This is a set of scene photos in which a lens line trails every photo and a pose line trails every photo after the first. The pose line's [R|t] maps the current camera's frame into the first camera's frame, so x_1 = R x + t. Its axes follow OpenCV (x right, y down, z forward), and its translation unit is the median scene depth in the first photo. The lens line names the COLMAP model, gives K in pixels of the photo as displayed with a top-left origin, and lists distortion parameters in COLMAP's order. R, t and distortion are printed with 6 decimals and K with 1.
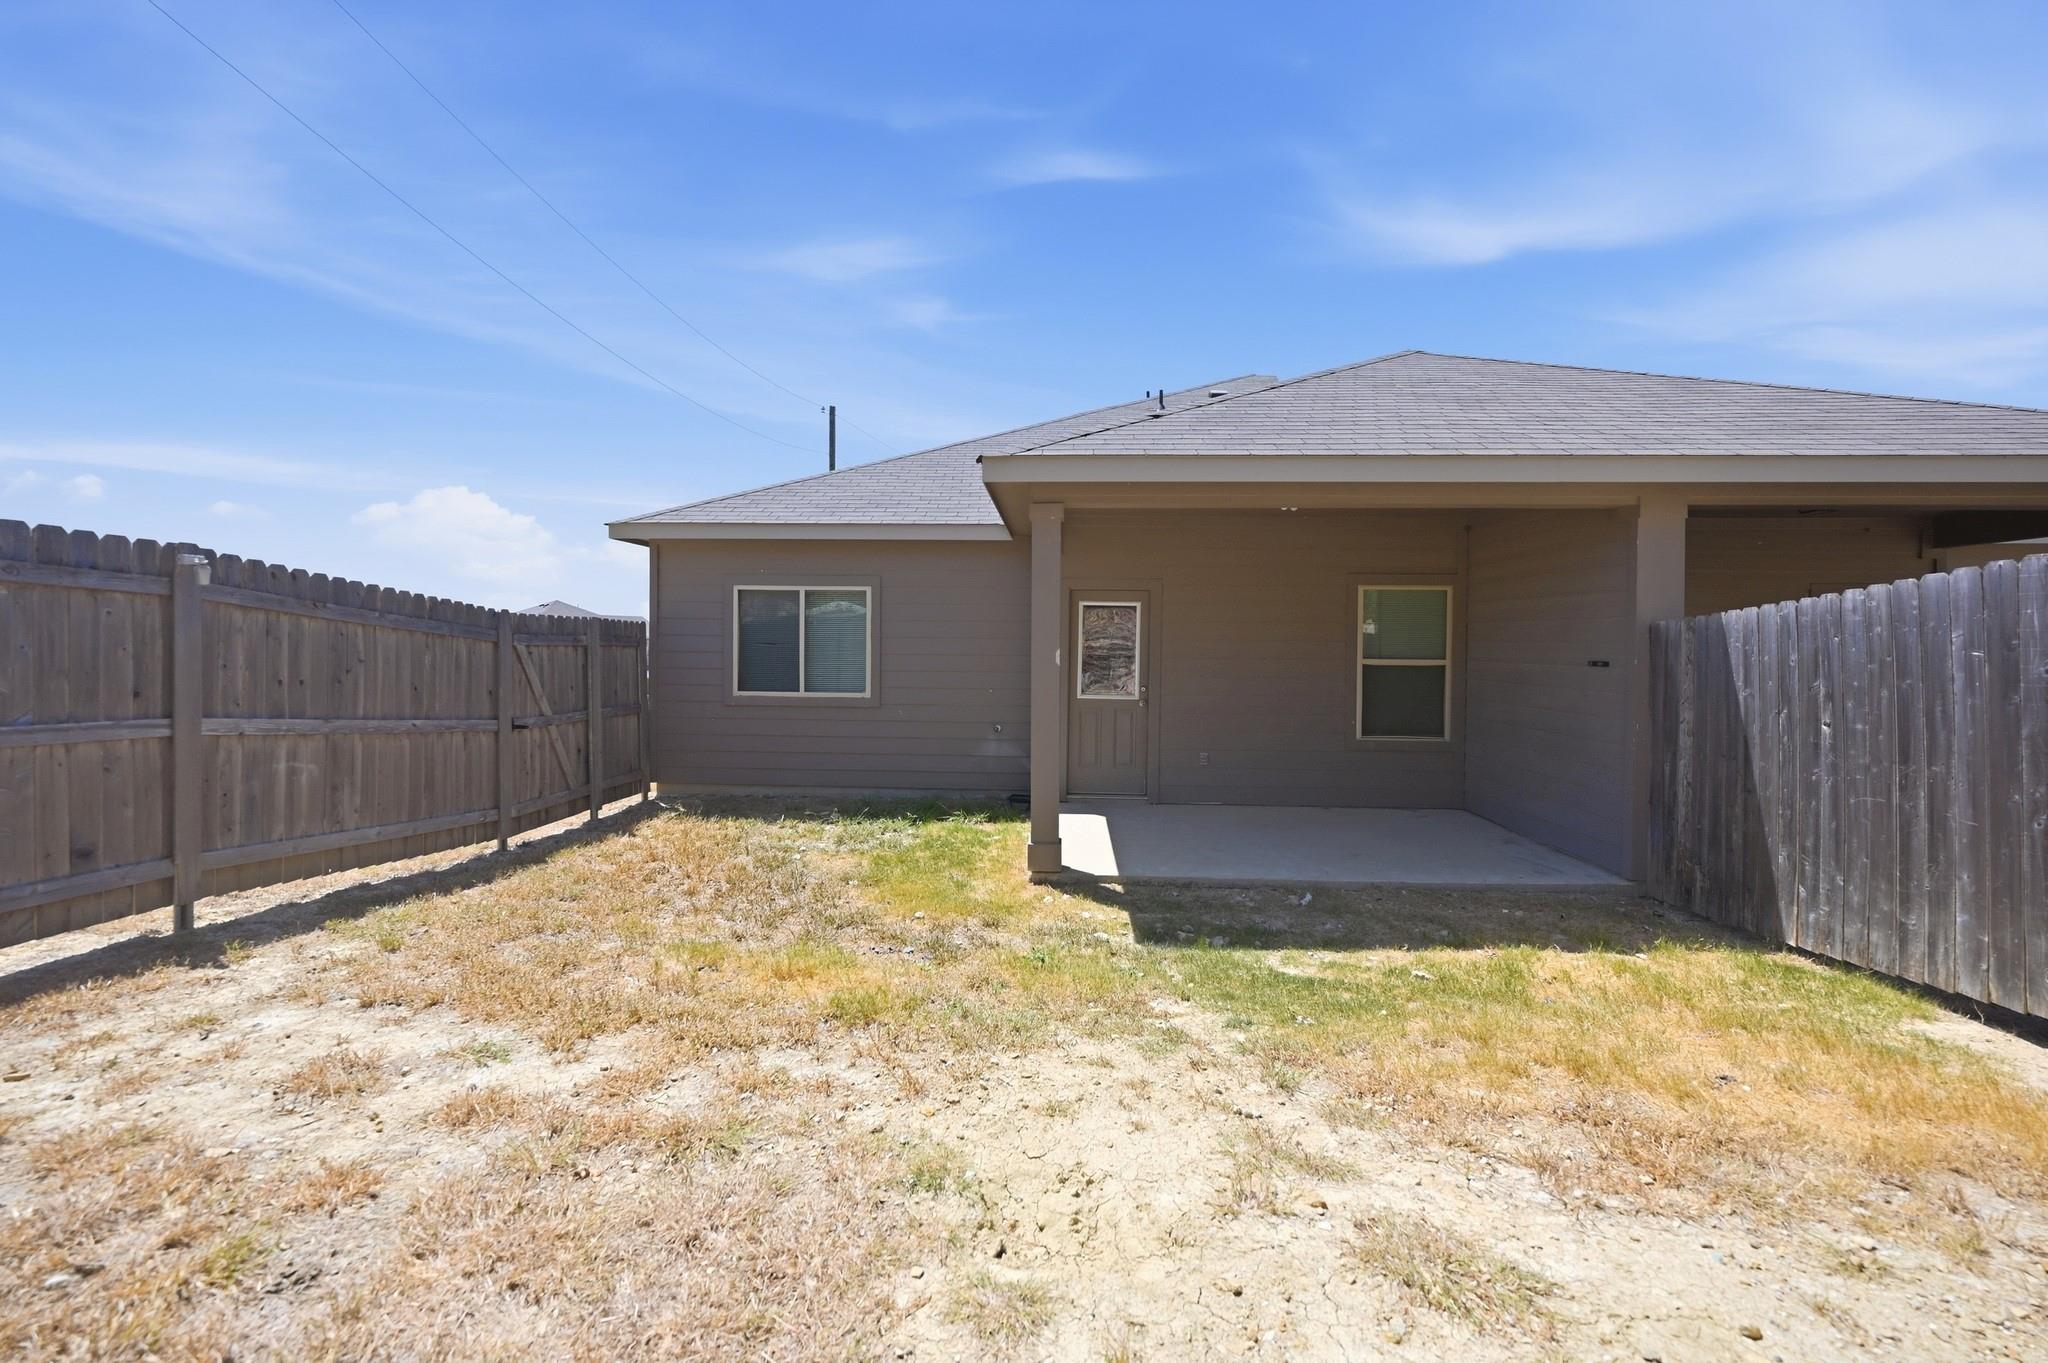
lens RADIAL K [[837.5, 0, 1032.3], [0, 837.5, 661.2], [0, 0, 1]] dist [-0.000276, -0.000022]
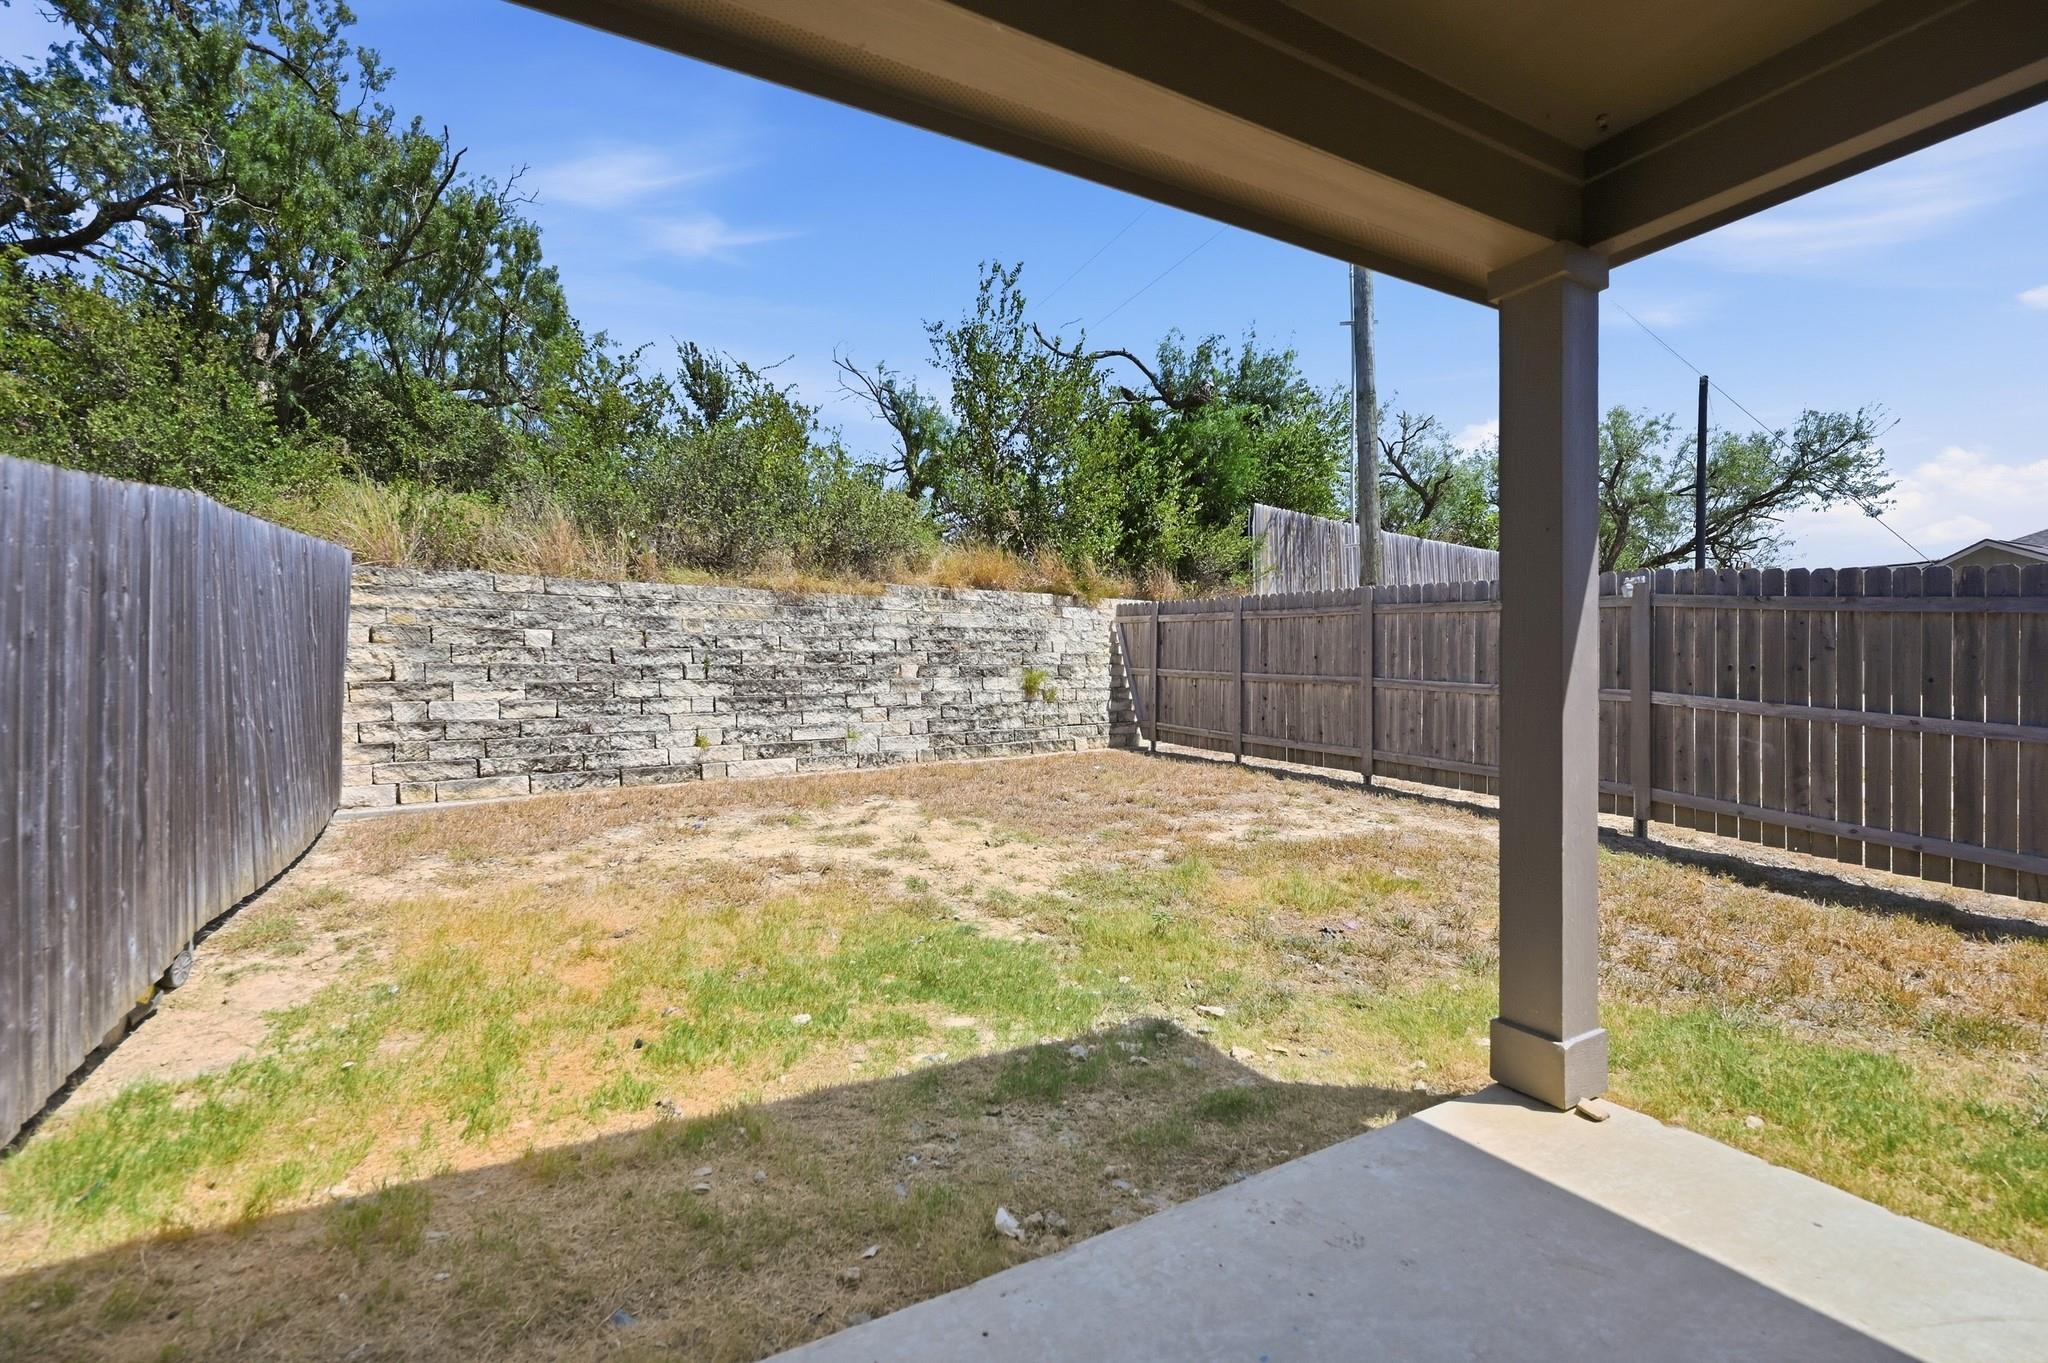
lens RADIAL K [[882.6, 0, 1027.2], [0, 882.6, 692.8], [0, 0, 1]] dist [-0.000350, -0.000032]
pose [[-0.853095, 0.005884, -0.521723, 0.666877], [-0.010152, 0.999560, 0.027872, 0.039456], [0.521657, 0.029074, -0.852659, 1.689993]]
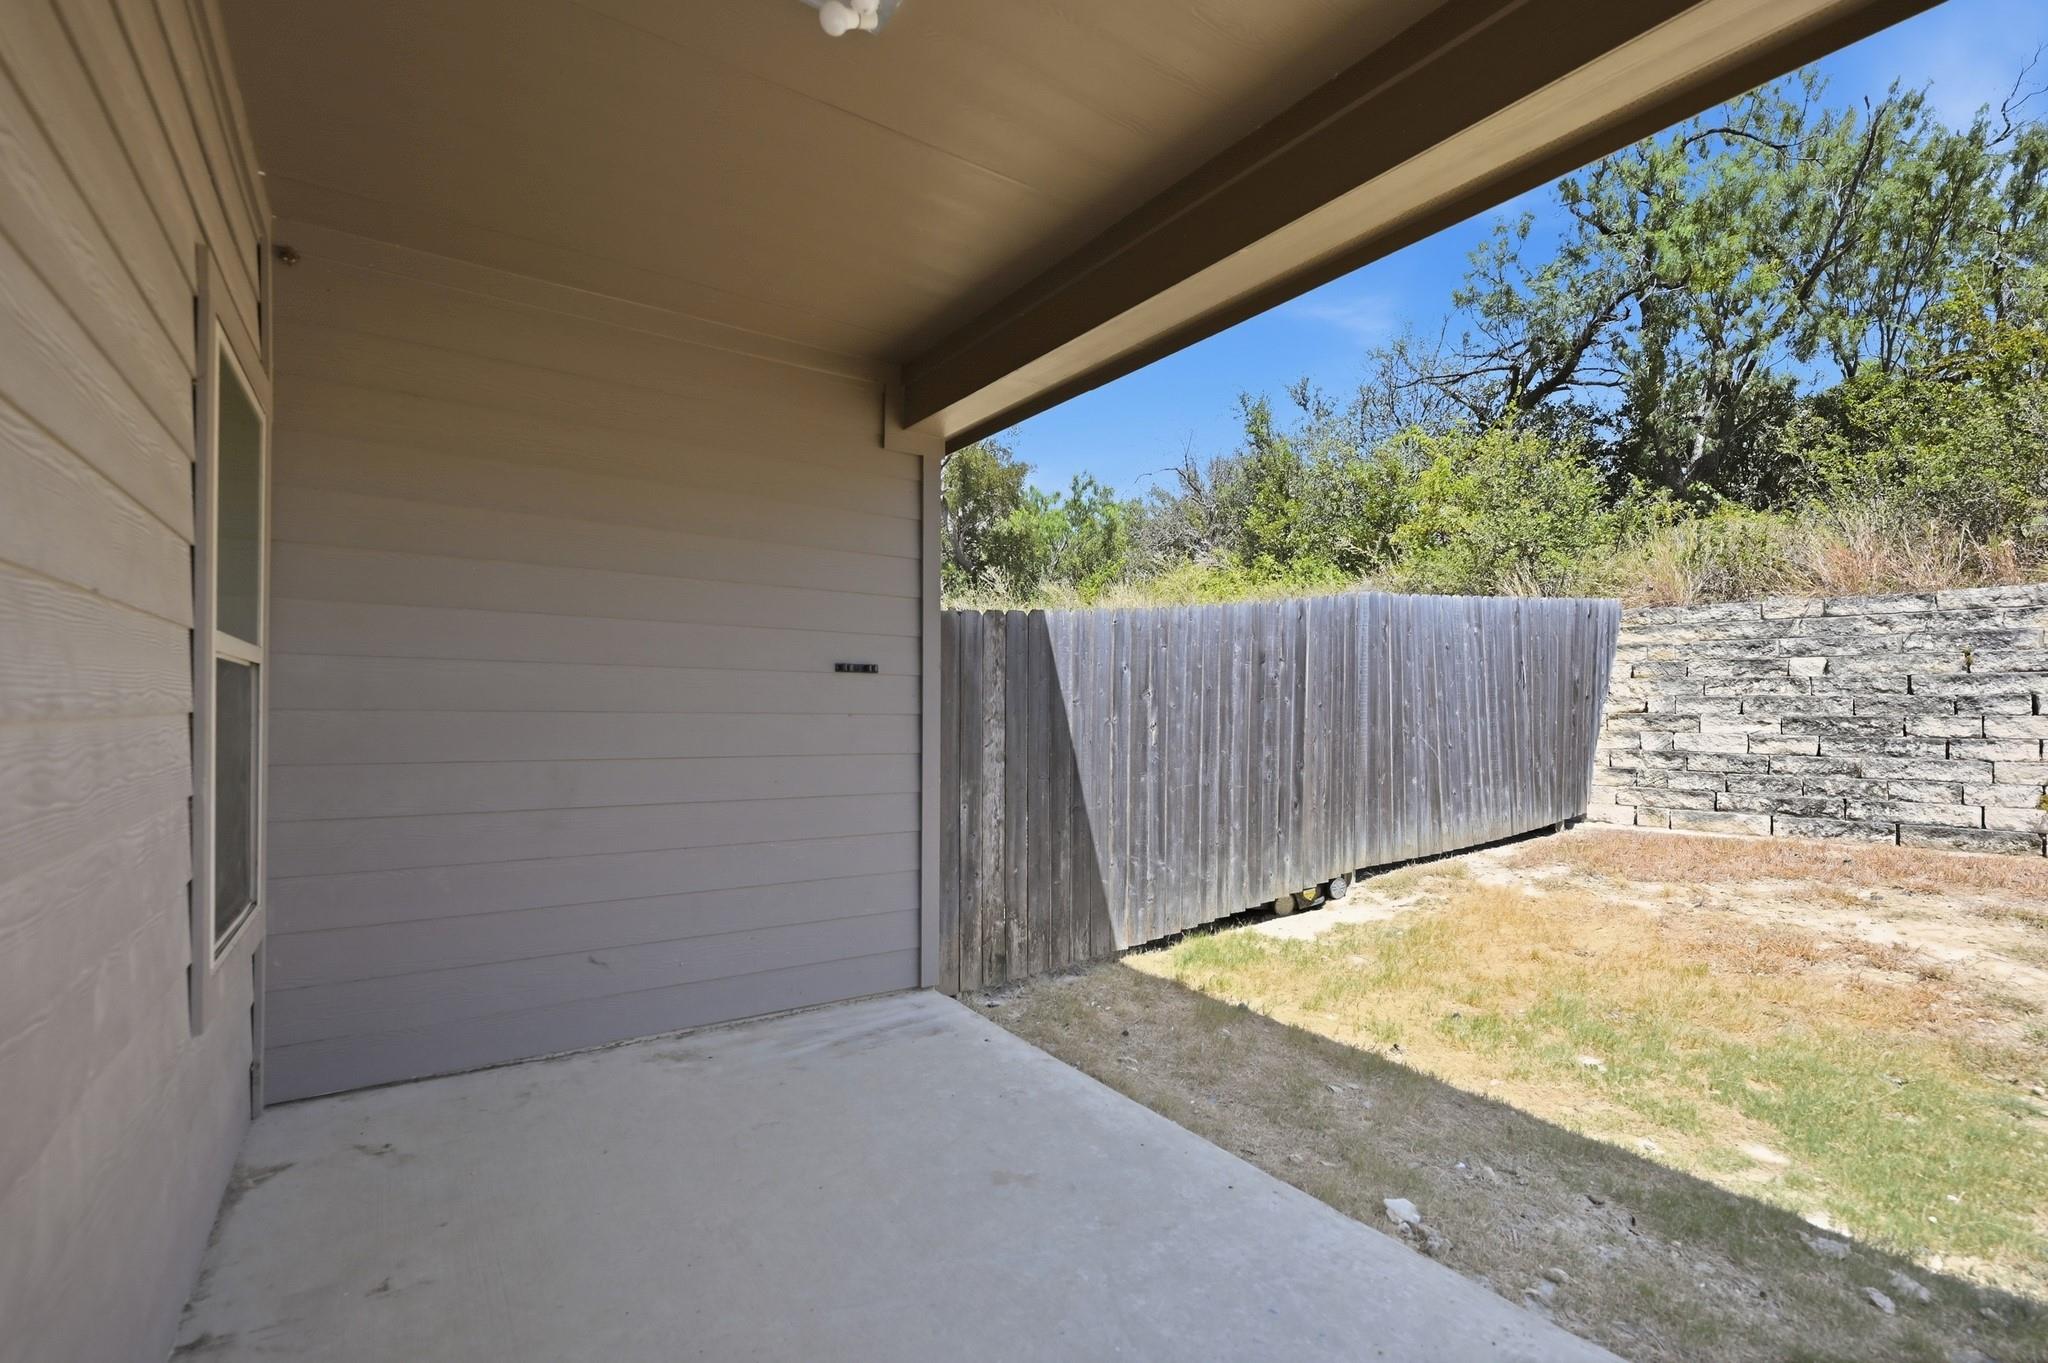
lens RADIAL K [[921.0, 0, 1028.7], [0, 921.0, 700.1], [0, 0, 1]] dist [-0.000265, -0.000091]
pose [[-0.603891, -0.004244, 0.797055, 0.093794], [0.004101, 0.999956, 0.008432, 0.029365], [-0.797056, 0.008361, -0.603847, 1.796097]]
